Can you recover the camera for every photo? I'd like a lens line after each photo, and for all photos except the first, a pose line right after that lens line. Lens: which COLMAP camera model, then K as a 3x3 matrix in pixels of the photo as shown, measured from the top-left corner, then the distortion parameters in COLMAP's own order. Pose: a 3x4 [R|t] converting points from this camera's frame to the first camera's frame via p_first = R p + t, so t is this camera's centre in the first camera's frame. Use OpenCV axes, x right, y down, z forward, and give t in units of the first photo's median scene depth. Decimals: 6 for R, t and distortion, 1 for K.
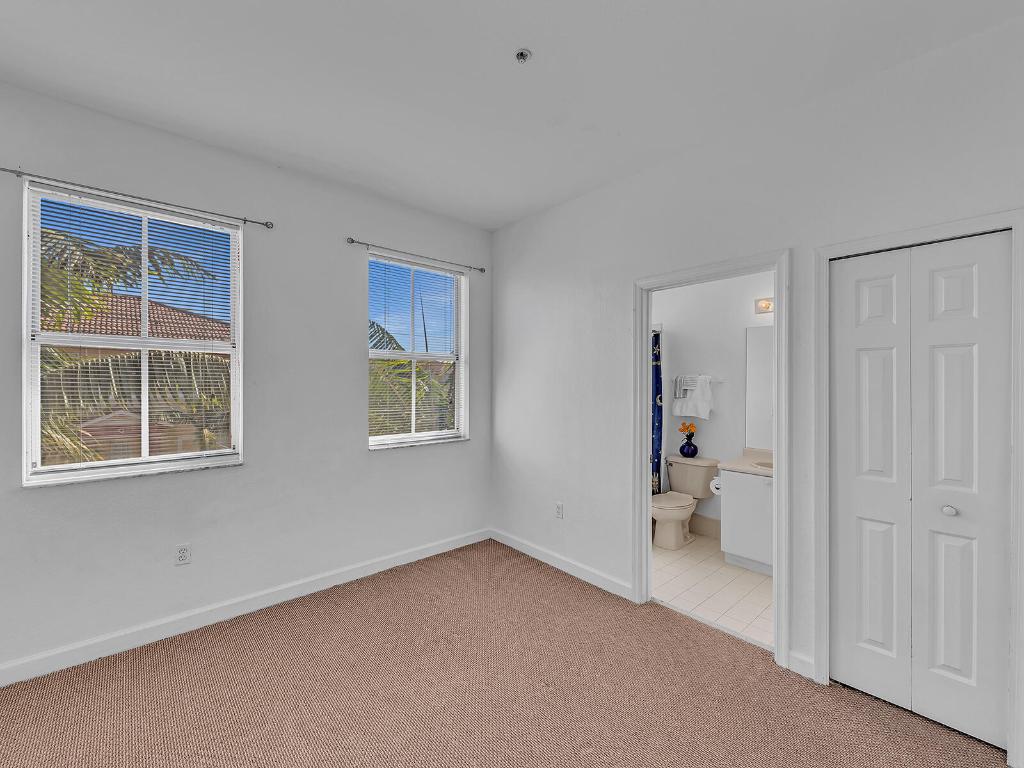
lens RADIAL K [[435.4, 0, 519.1], [0, 435.4, 384.1], [0, 0, 1]] dist [0.010042, -0.000550]
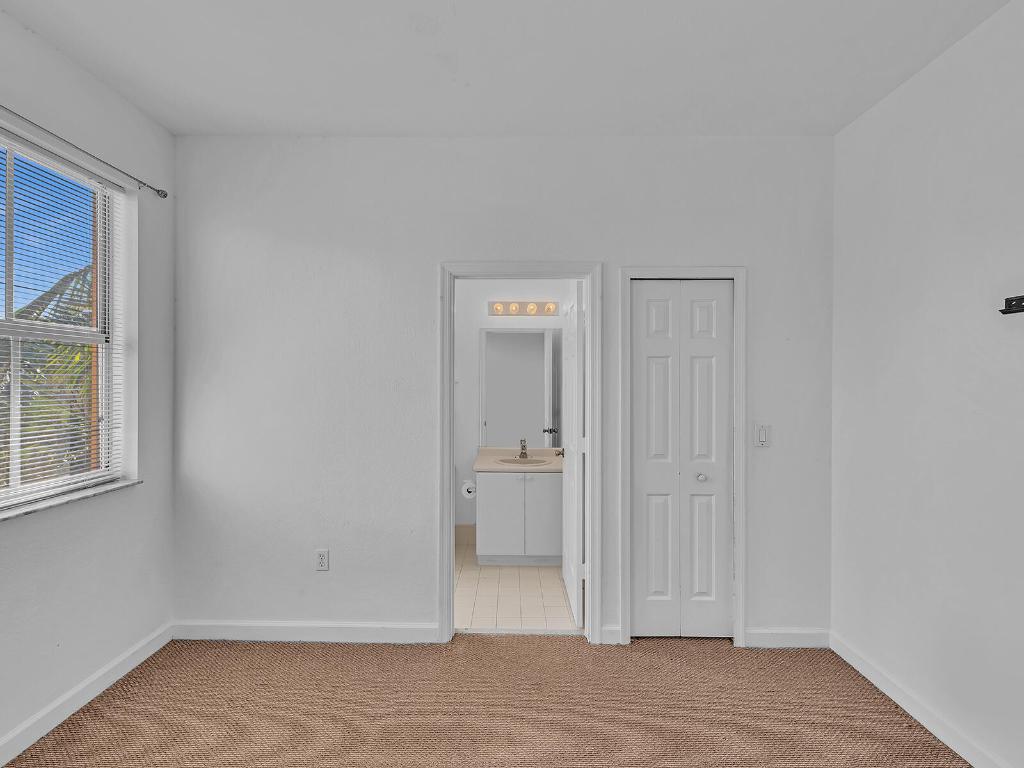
lens RADIAL K [[460.2, 0, 518.5], [0, 460.2, 383.2], [0, 0, 1]] dist [0.002859, -0.000256]
pose [[0.676724, -0.001025, 0.736236, -0.249382], [0.000009, 0.999999, 0.001384, -0.004214], [-0.736237, -0.000930, 0.676723, 0.246087]]
